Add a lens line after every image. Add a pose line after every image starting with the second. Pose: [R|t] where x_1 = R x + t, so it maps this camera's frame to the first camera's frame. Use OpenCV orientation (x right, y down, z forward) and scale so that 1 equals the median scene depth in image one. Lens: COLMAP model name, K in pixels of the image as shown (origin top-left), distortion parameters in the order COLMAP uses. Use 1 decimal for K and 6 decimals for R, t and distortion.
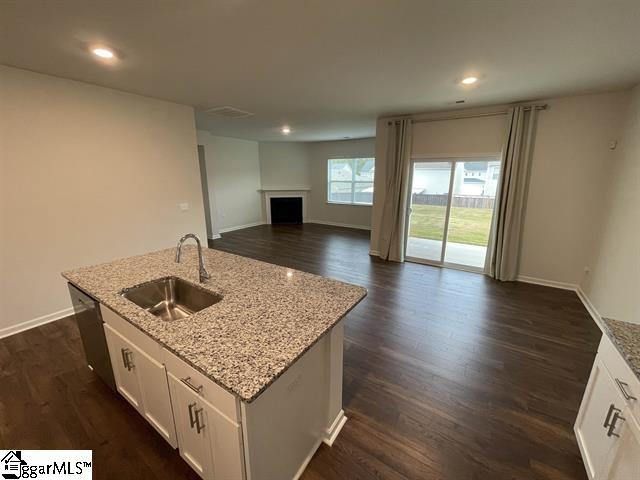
lens RADIAL K [[258.4, 0, 321.6], [0, 258.4, 239.8], [0, 0, 1]] dist [0.000202, -0.001579]
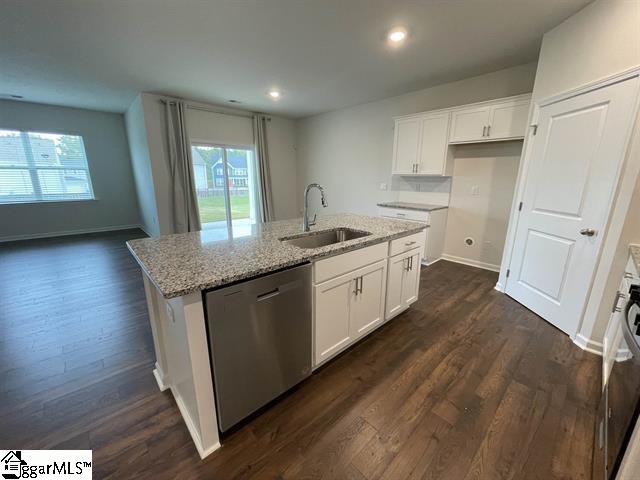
lens RADIAL K [[258.4, 0, 320.0], [0, 258.4, 238.1], [0, 0, 1]] dist [0.000202, -0.001579]
pose [[0.246707, -0.227280, 0.942061, -0.361800], [0.232084, 0.957677, 0.170269, 0.004472], [-0.940889, 0.176631, 0.289014, 0.155763]]
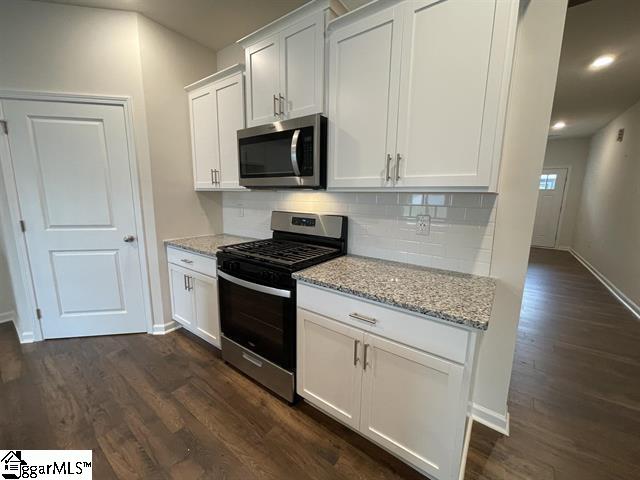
lens RADIAL K [[258.4, 0, 321.0], [0, 258.4, 239.8], [0, 0, 1]] dist [0.000202, -0.001579]
pose [[-0.998506, -0.026395, 0.047840, -0.275207], [-0.004109, 0.909372, 0.415964, -0.012917], [-0.054484, 0.415146, -0.908122, 0.223073]]
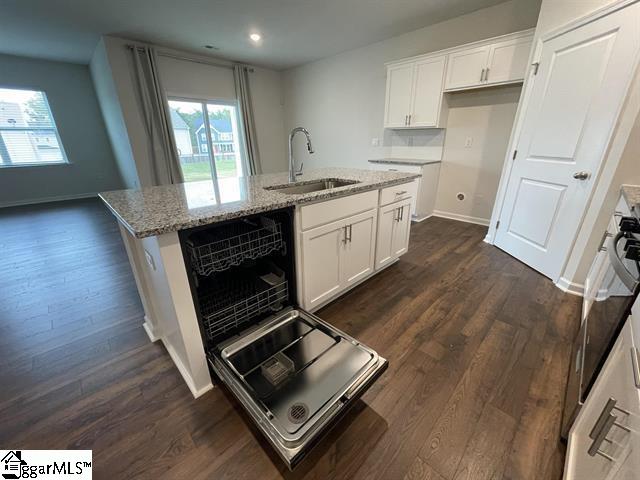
lens RADIAL K [[258.4, 0, 320.0], [0, 258.4, 238.4], [0, 0, 1]] dist [0.000202, -0.001579]
pose [[0.213677, -0.350434, 0.911887, -0.357598], [0.249789, 0.922015, 0.295794, 0.022751], [-0.944430, 0.164574, 0.284548, 0.156802]]
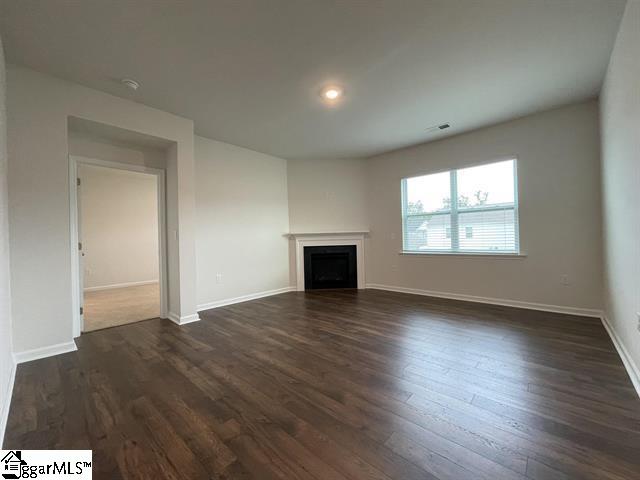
lens RADIAL K [[258.4, 0, 318.0], [0, 258.4, 236.2], [0, 0, 1]] dist [0.000202, -0.001579]
pose [[0.985471, -0.029267, -0.167303, -0.069487], [-0.013598, 0.968284, -0.249483, -0.038938], [0.169299, 0.248133, 0.953818, 0.458608]]
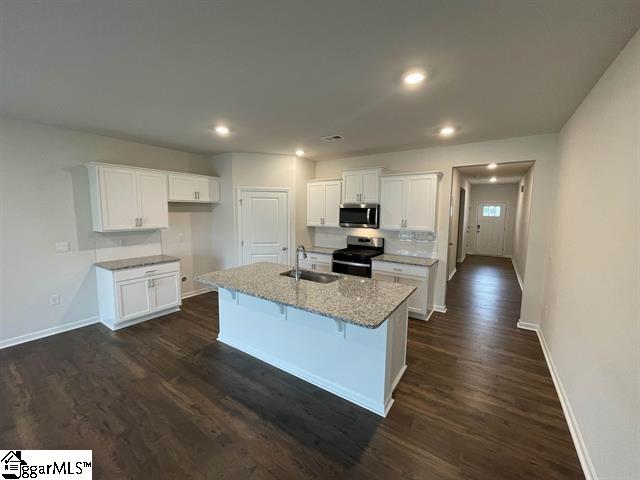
lens RADIAL K [[258.4, 0, 319.3], [0, 258.4, 238.8], [0, 0, 1]] dist [0.000202, -0.001579]
pose [[-0.999742, -0.014619, 0.017372, -0.148363], [-0.007581, 0.936155, 0.351506, -0.141143], [-0.021402, 0.351283, -0.936025, 0.559611]]
